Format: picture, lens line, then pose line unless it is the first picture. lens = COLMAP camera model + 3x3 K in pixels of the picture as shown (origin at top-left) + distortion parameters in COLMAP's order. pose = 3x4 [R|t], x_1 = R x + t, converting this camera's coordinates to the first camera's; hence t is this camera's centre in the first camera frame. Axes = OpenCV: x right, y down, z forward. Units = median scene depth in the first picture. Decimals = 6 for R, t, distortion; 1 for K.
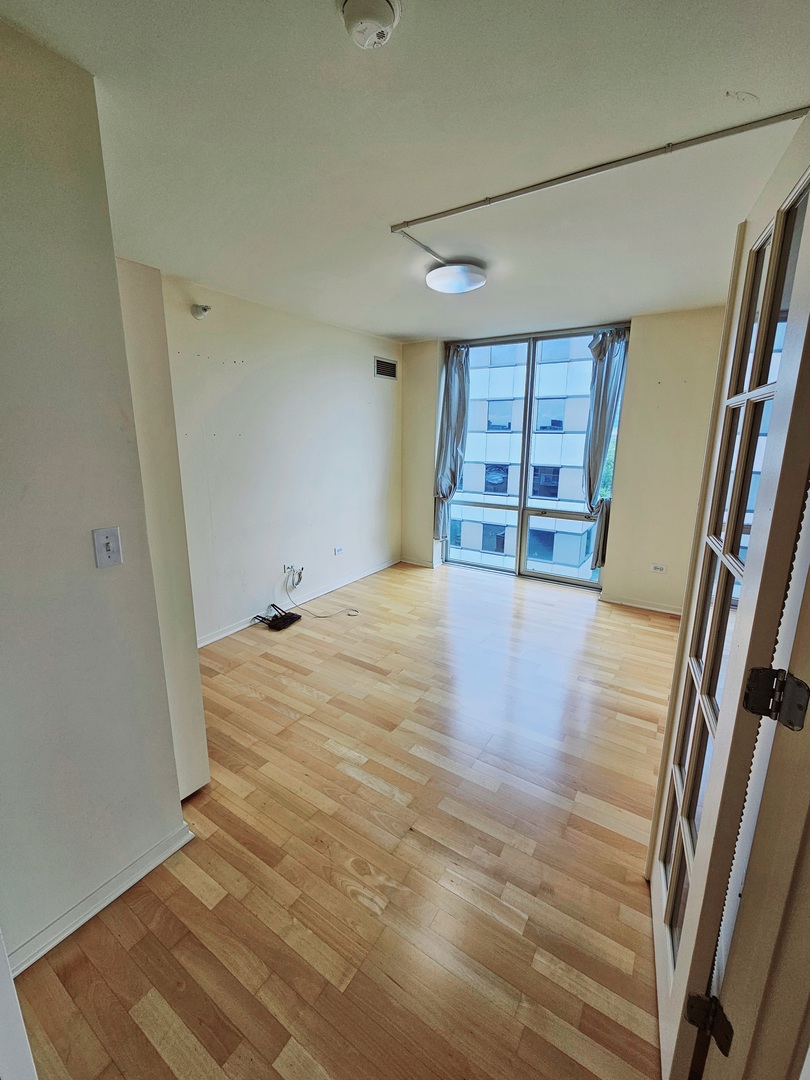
lens RADIAL K [[445.8, 0, 412.6], [0, 445.8, 532.9], [0, 0, 1]] dist [-0.004851, 0.000005]
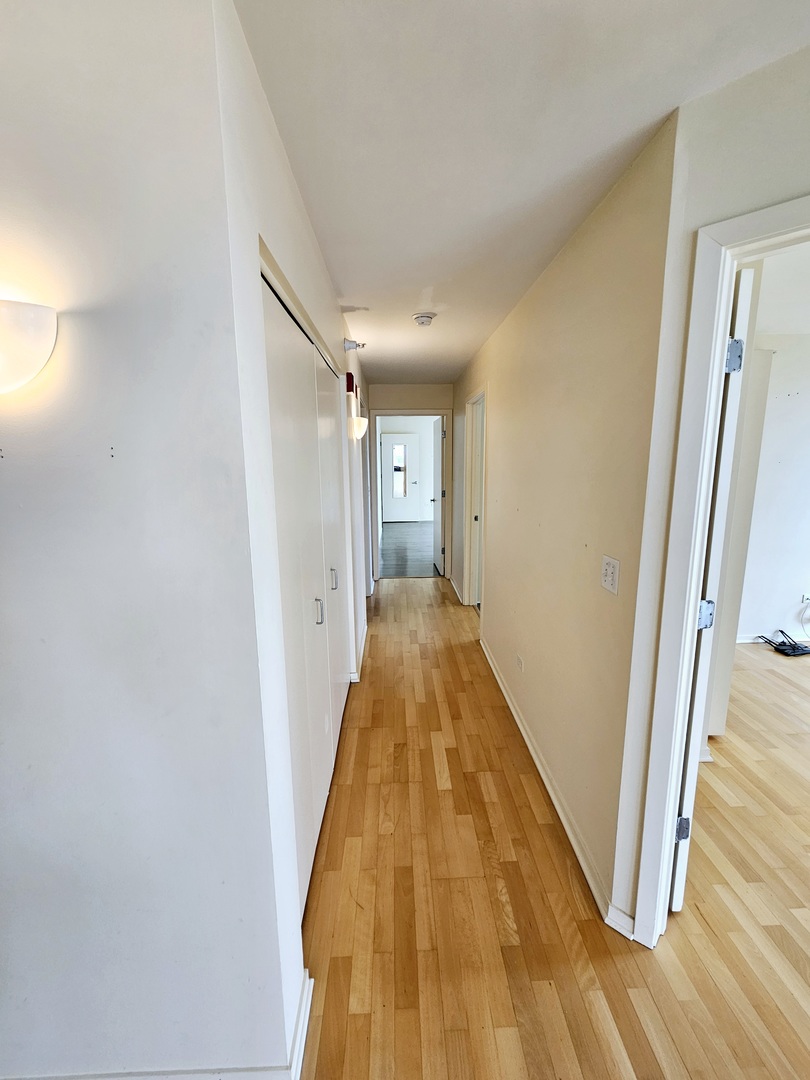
lens RADIAL K [[445.8, 0, 407.4], [0, 445.8, 541.3], [0, 0, 1]] dist [-0.004851, 0.000005]
pose [[0.562669, 0.139800, -0.814776, -0.005375], [-0.163088, 0.984999, 0.056381, 0.063068], [0.810436, 0.101156, 0.577028, -0.379213]]
